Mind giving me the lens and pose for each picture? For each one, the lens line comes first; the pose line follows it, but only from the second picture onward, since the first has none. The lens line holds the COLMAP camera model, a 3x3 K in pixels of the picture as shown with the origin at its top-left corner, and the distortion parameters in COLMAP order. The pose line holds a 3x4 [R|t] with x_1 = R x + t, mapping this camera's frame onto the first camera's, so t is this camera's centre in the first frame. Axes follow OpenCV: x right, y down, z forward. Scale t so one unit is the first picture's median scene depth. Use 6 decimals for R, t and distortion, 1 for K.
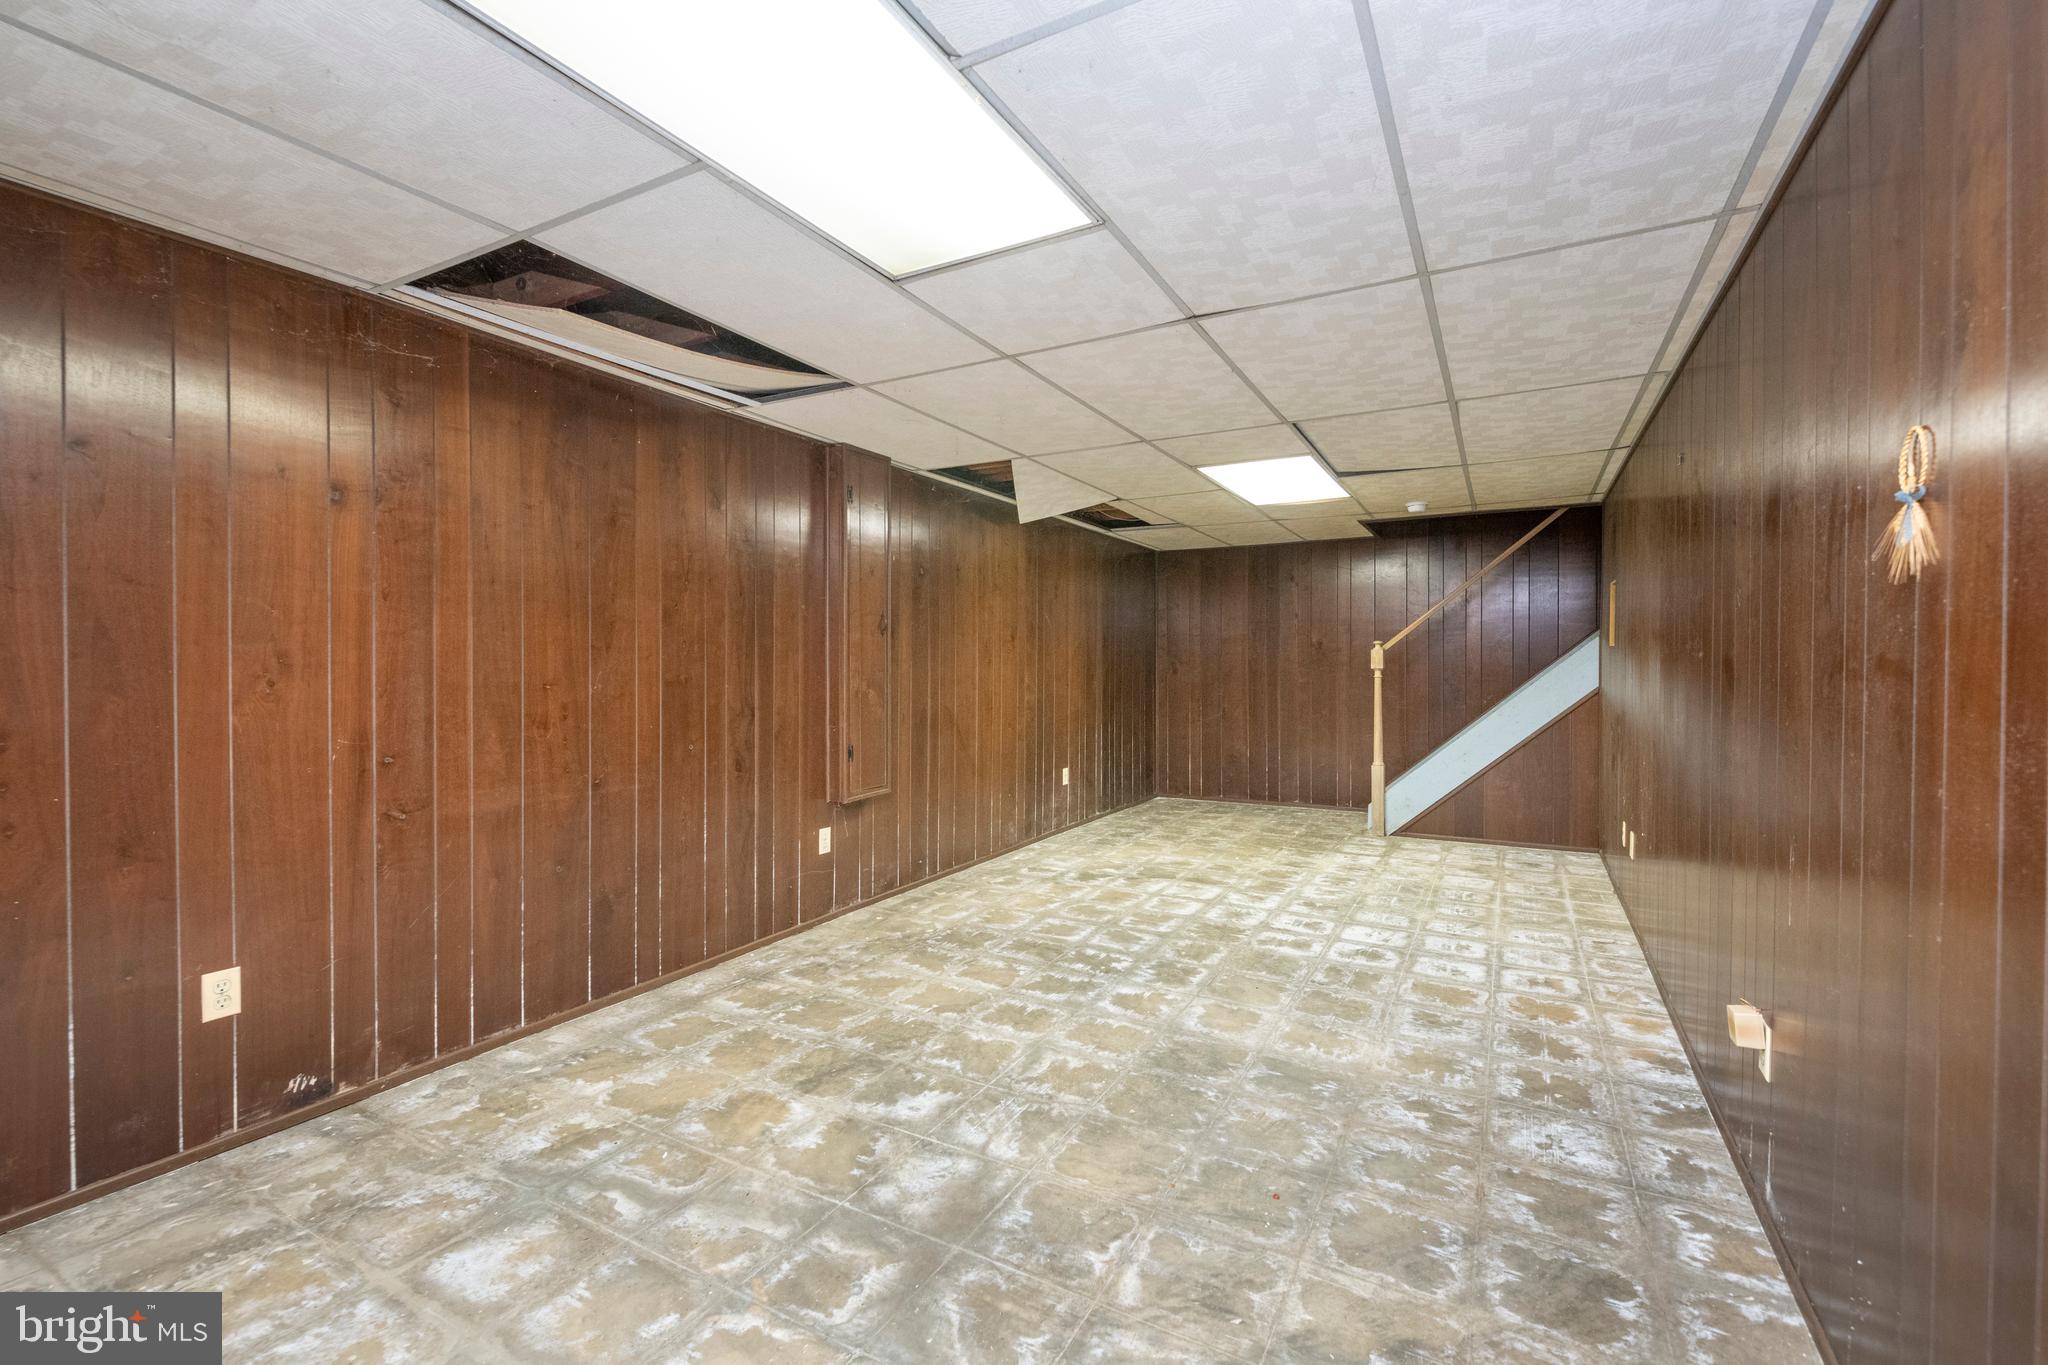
lens RADIAL K [[875.2, 0, 1021.3], [0, 875.2, 675.4], [0, 0, 1]] dist [0.014109, -0.007265]
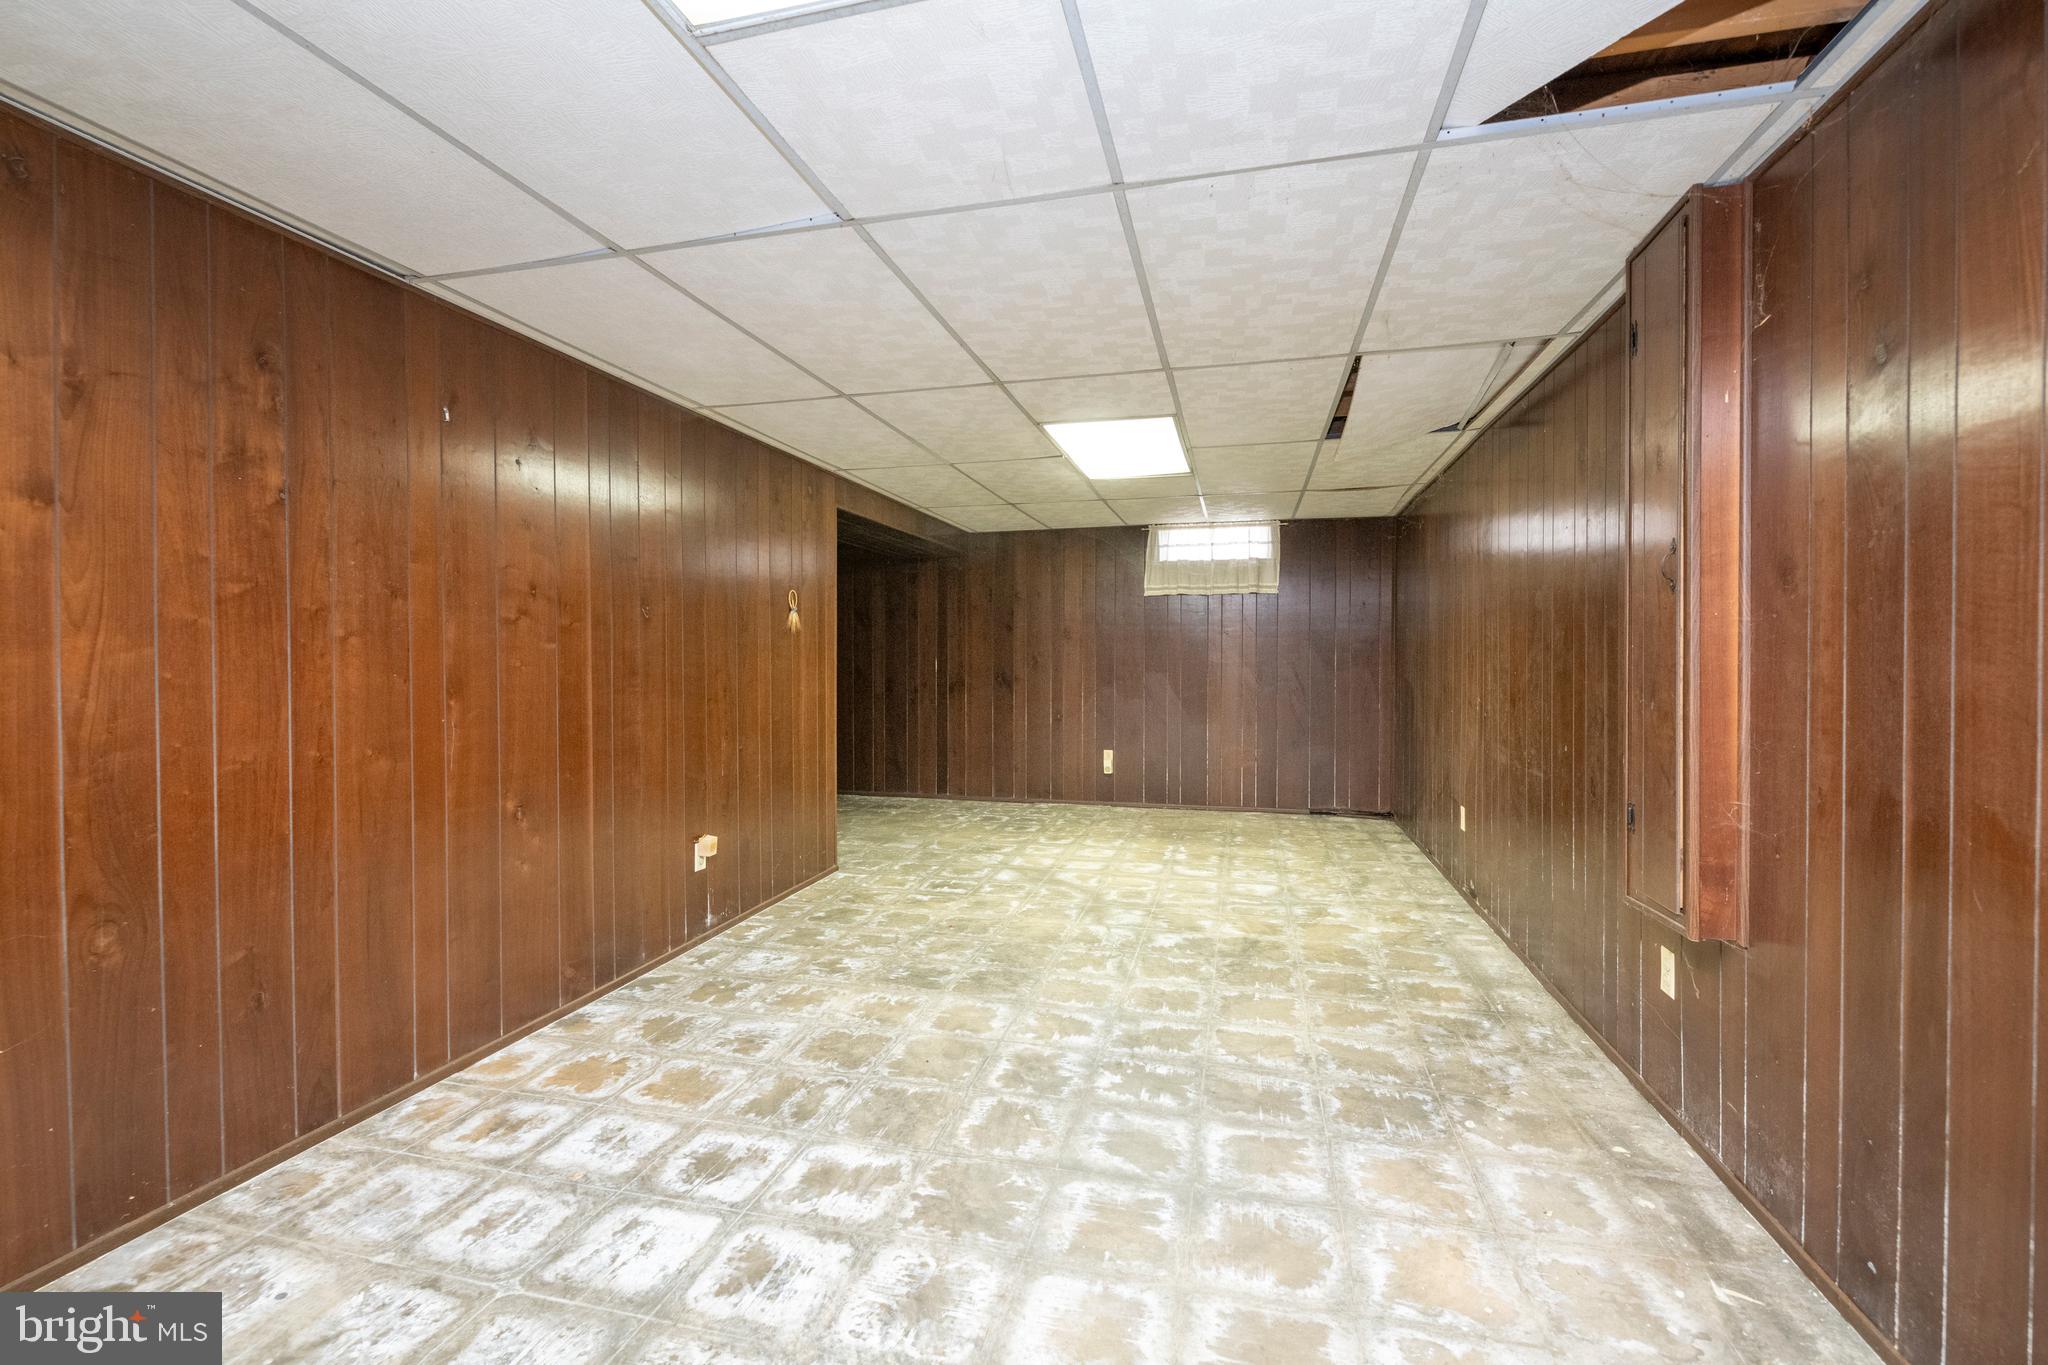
lens RADIAL K [[875.2, 0, 1016.6], [0, 875.2, 668.2], [0, 0, 1]] dist [0.014109, -0.007265]
pose [[-0.967985, 0.004712, -0.250963, 0.393562], [-0.001782, 0.999670, 0.025643, -0.020649], [0.251001, 0.025270, -0.967657, 1.805652]]
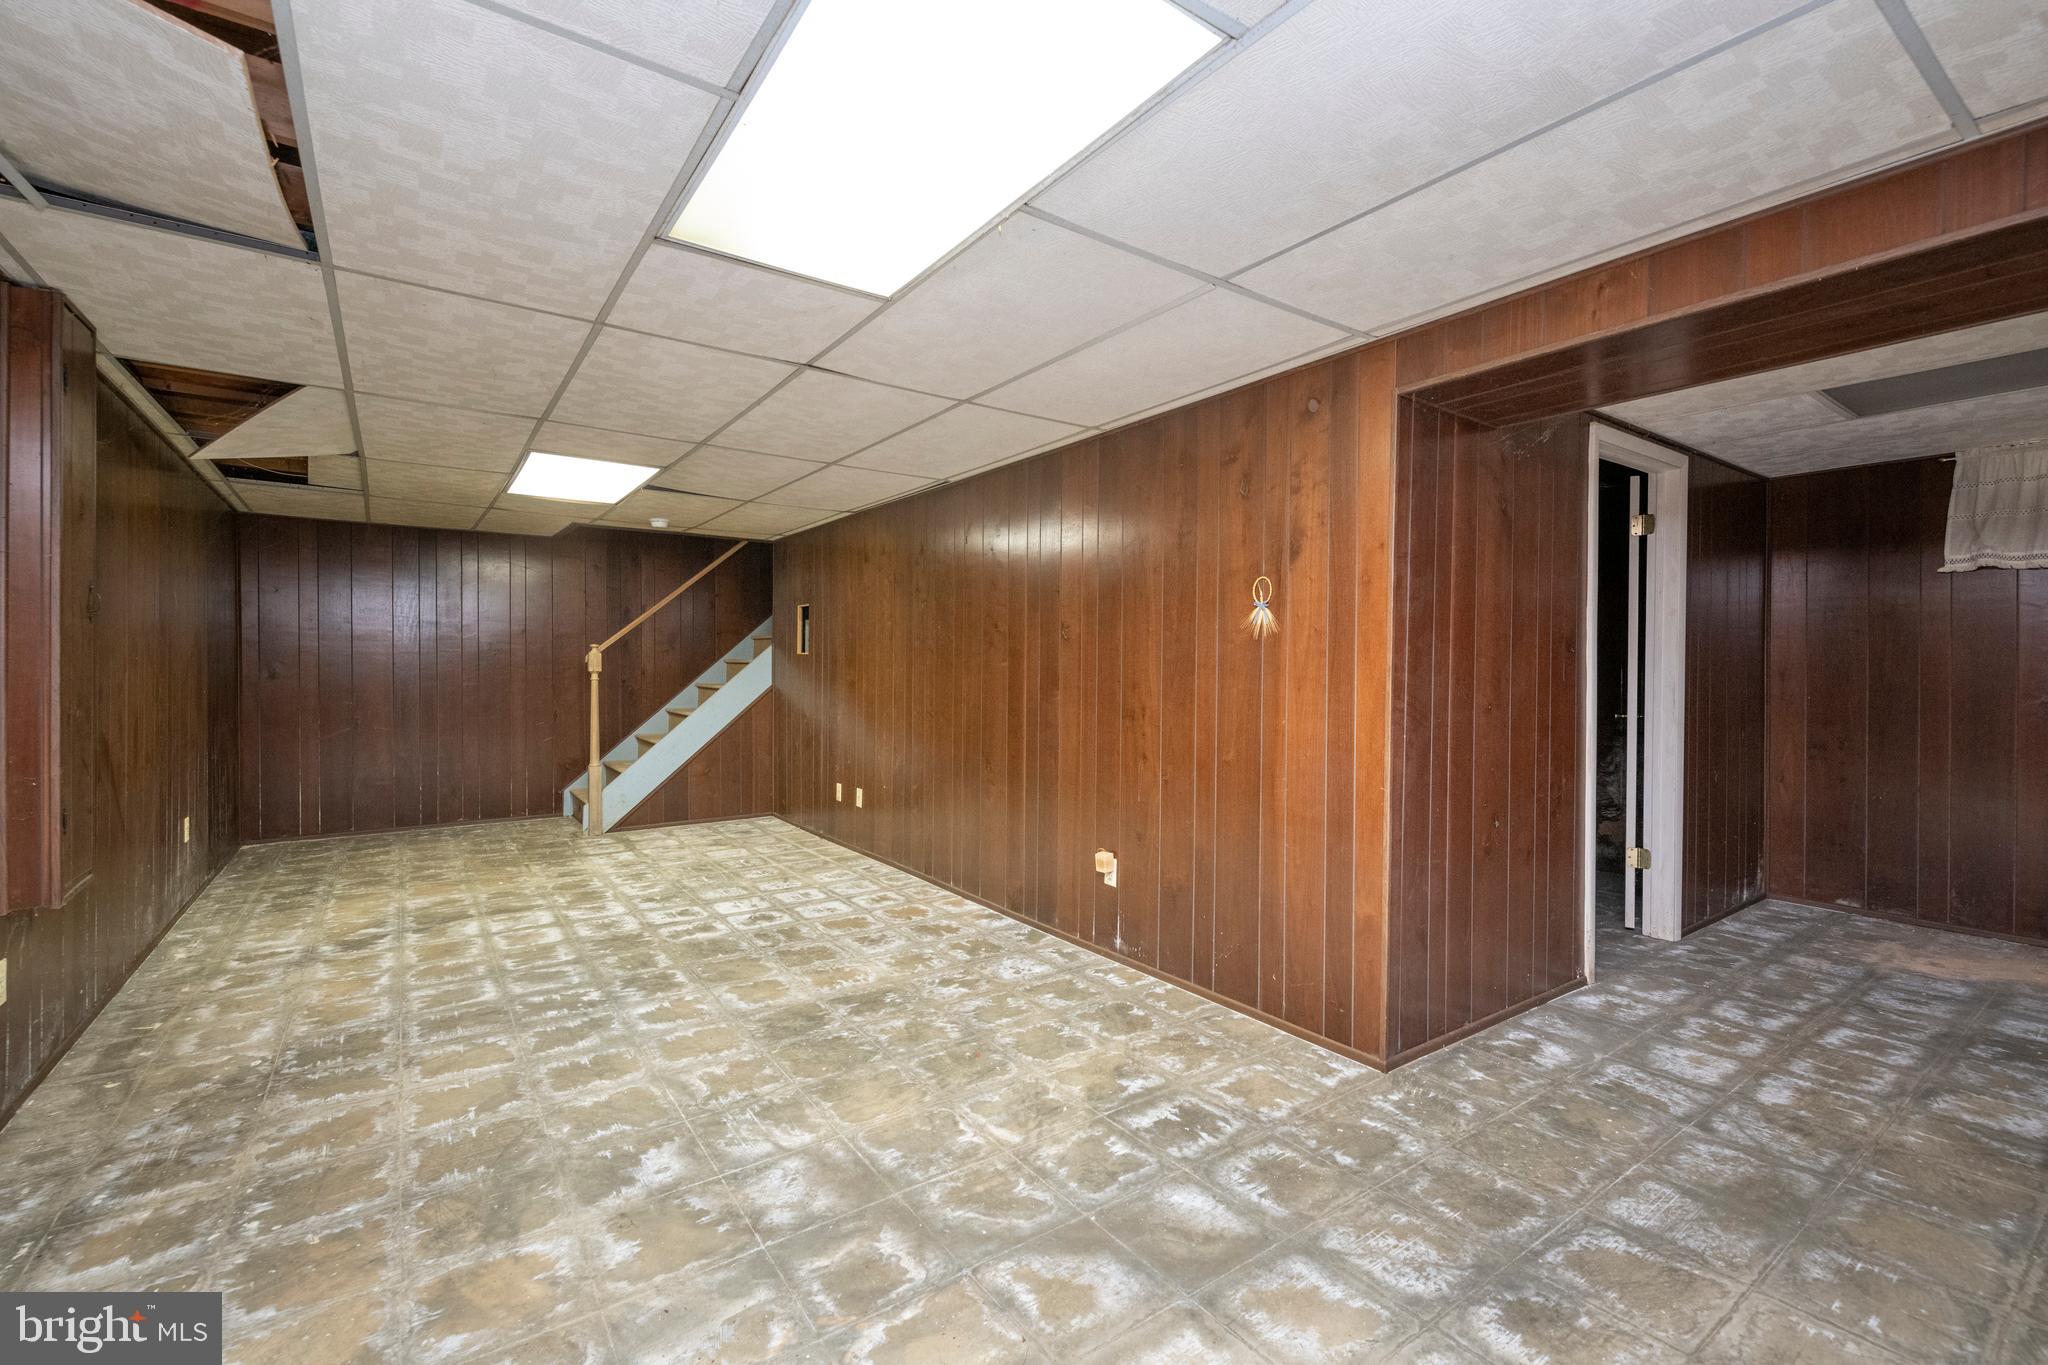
lens RADIAL K [[875.2, 0, 1031.4], [0, 875.2, 669.6], [0, 0, 1]] dist [0.014109, -0.007265]
pose [[0.424893, -0.002353, 0.905240, -0.571424], [0.008115, 0.999966, -0.001209, -0.007880], [-0.905207, 0.007860, 0.424898, 0.205580]]
